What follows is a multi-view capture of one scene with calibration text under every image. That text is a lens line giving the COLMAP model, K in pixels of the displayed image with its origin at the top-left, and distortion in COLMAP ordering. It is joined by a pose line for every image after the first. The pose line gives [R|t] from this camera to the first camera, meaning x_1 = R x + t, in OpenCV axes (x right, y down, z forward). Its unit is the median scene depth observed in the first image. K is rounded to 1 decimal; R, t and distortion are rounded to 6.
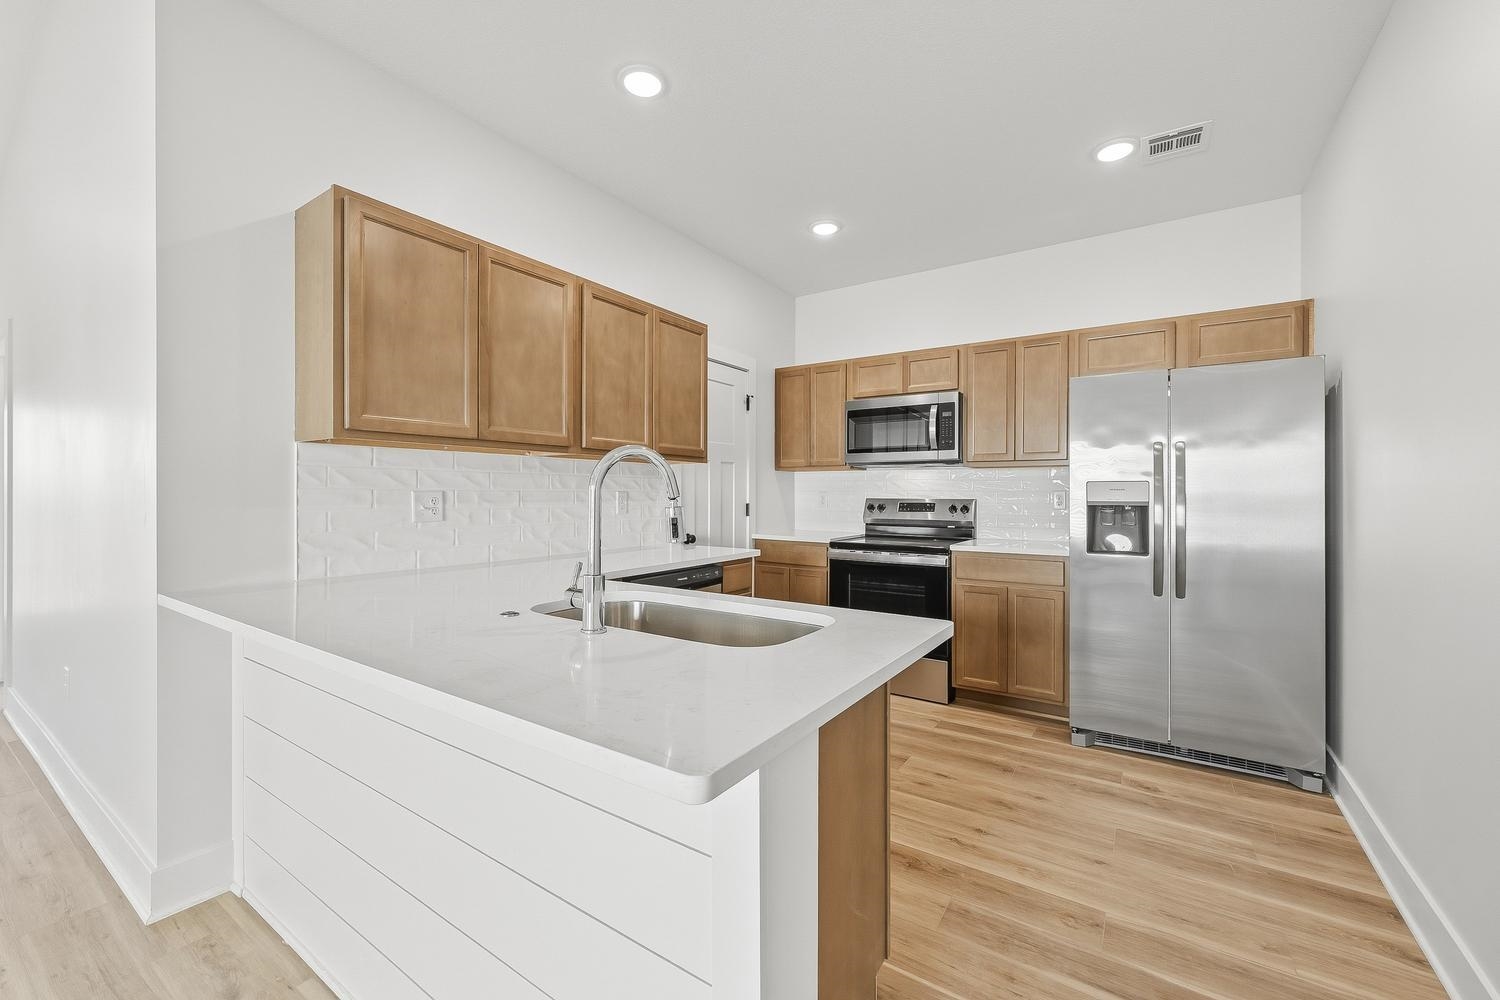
lens RADIAL K [[607.3, 0, 759.3], [0, 607.3, 496.5], [0, 0, 1]] dist [0.003257, -0.000316]
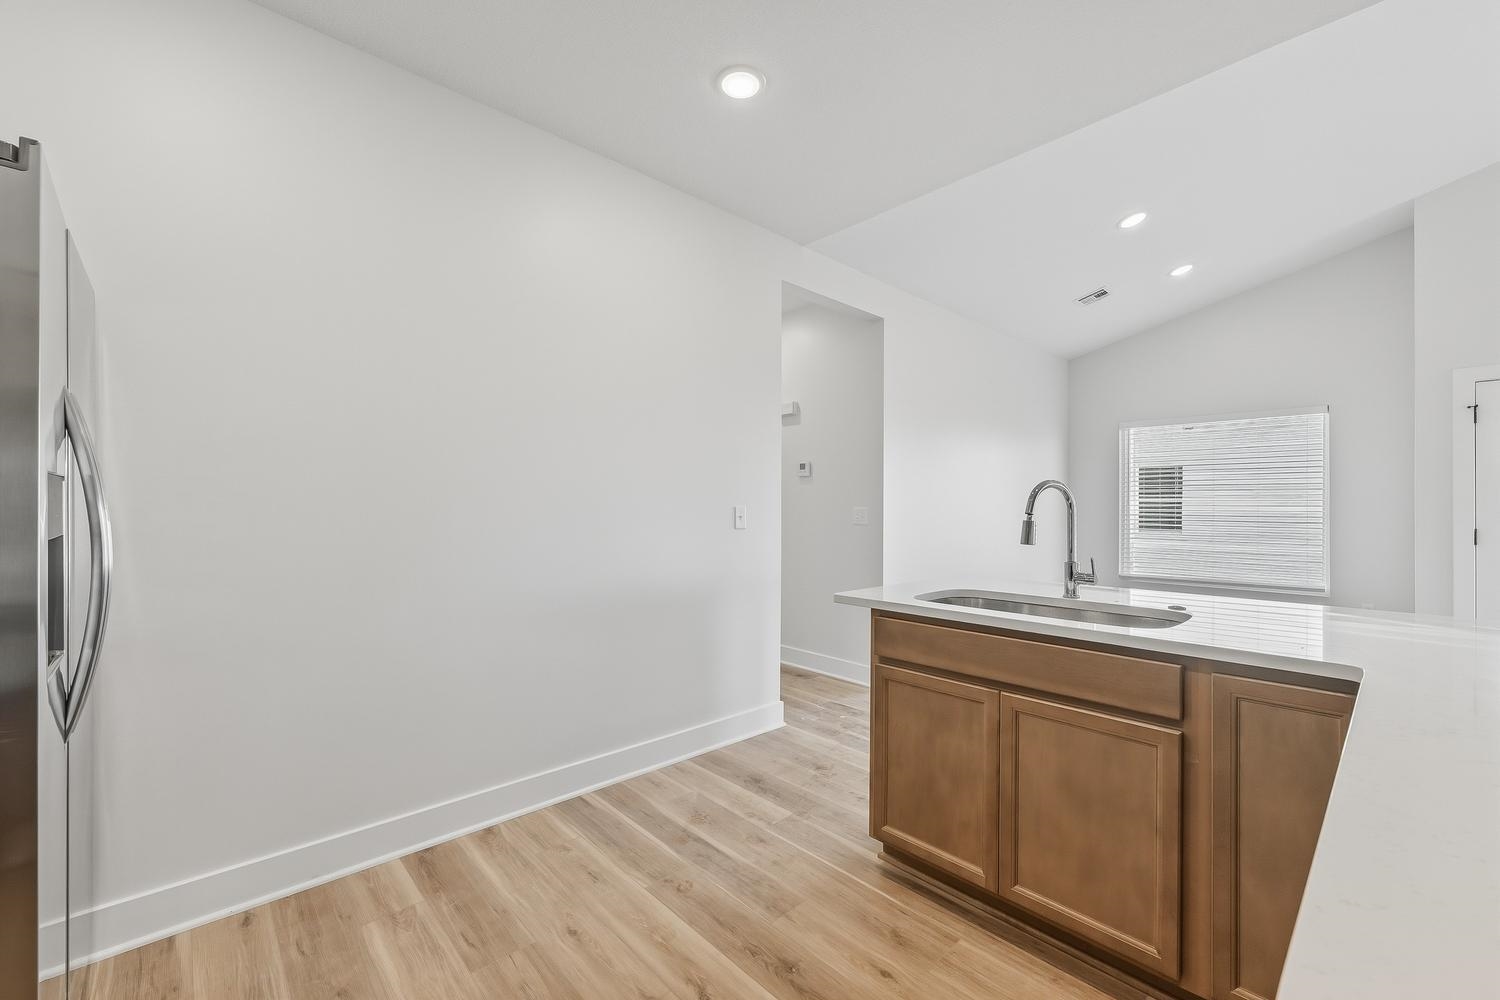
lens RADIAL K [[607.3, 0, 752.8], [0, 607.3, 505.6], [0, 0, 1]] dist [0.003257, -0.000316]
pose [[-0.972309, -0.007678, 0.233572, 0.080383], [-0.007252, 0.999970, 0.002681, -0.007057], [-0.233585, 0.000913, -0.972336, 1.274317]]
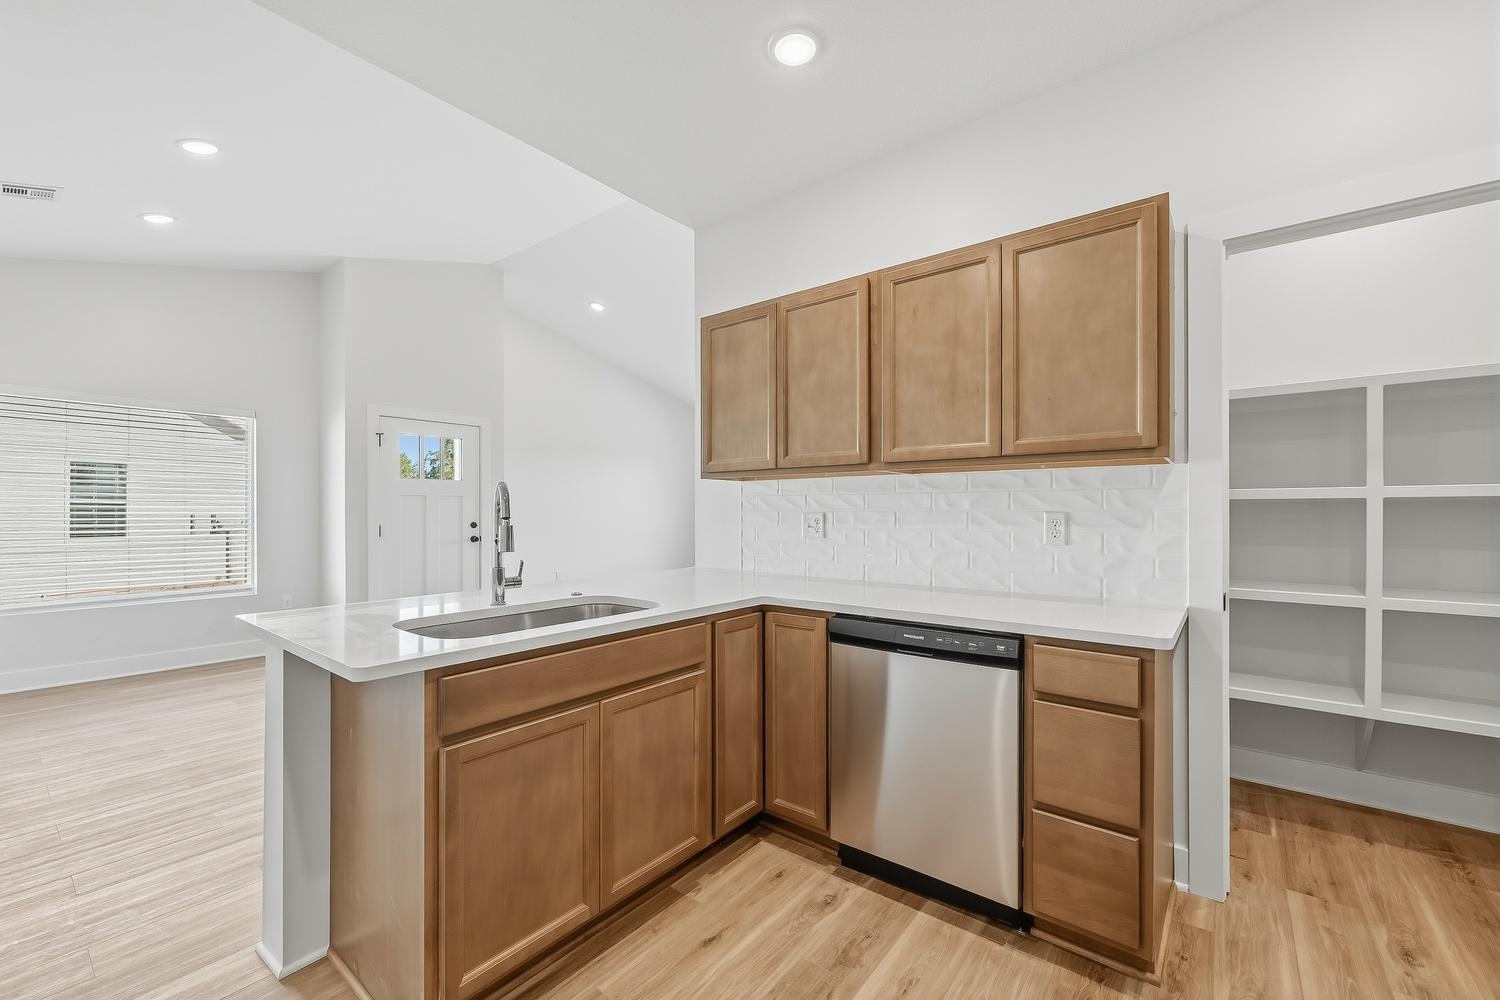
lens RADIAL K [[607.3, 0, 741.9], [0, 607.3, 511.6], [0, 0, 1]] dist [0.003257, -0.000316]
pose [[-0.094081, -0.006488, -0.995543, 0.556531], [-0.007446, 0.999955, -0.005813, -0.002724], [0.995537, 0.006866, -0.094125, 0.813920]]
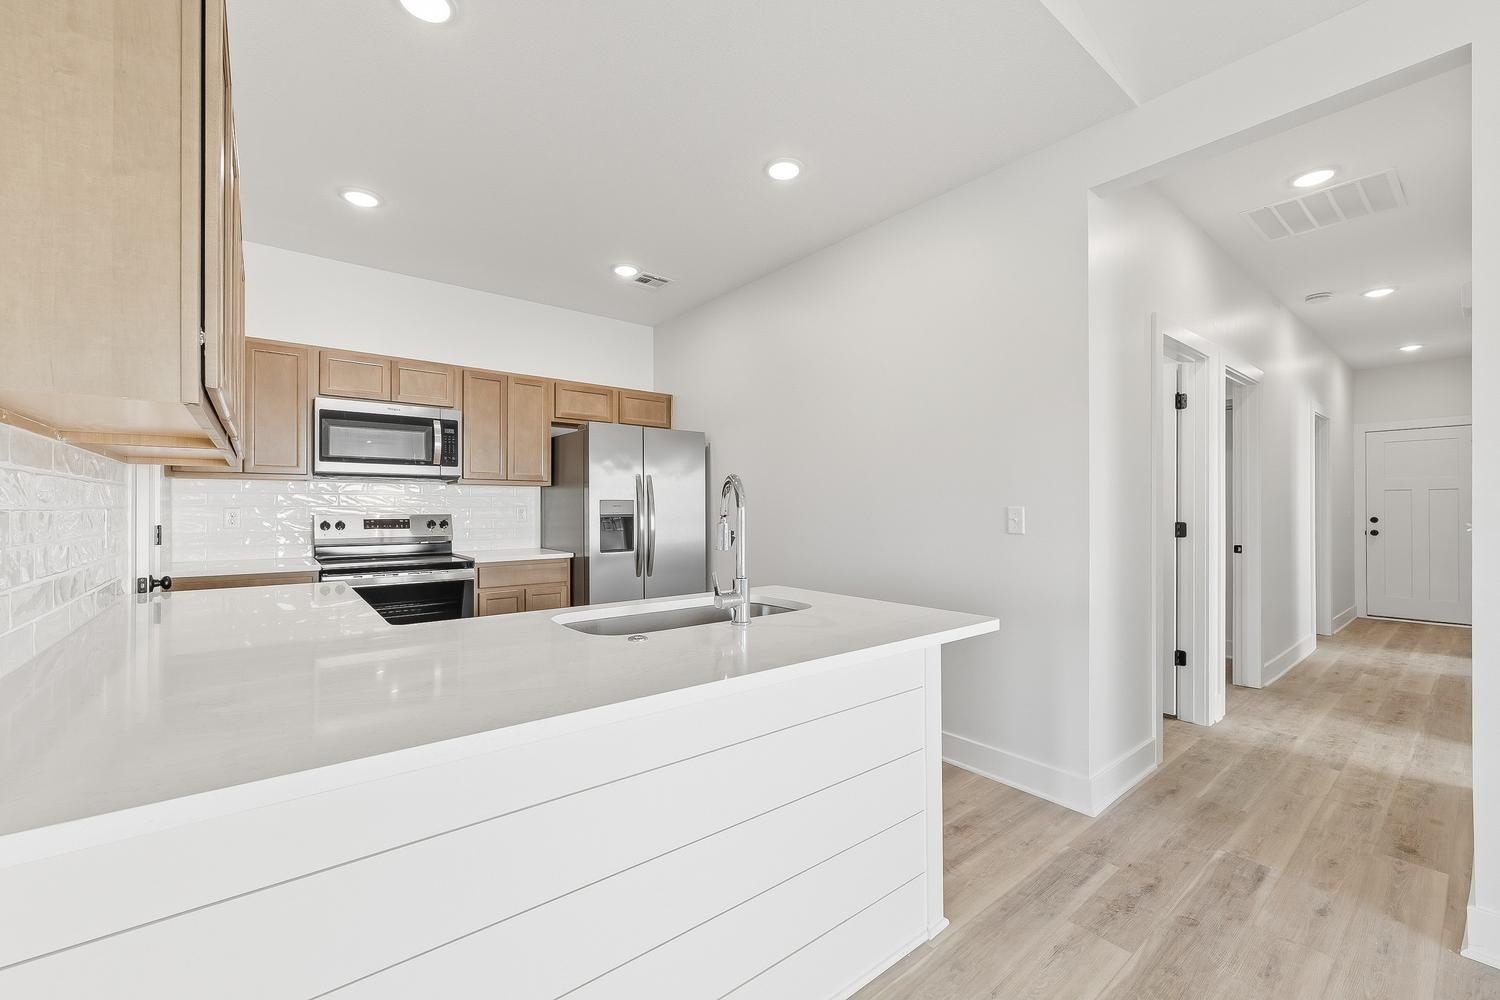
lens RADIAL K [[607.3, 0, 745.7], [0, 607.3, 506.6], [0, 0, 1]] dist [0.003257, -0.000316]
pose [[0.315115, 0.002903, 0.949049, -0.660619], [0.007509, 0.999956, -0.005552, 0.000553], [-0.949024, 0.008876, 0.315080, 0.275610]]
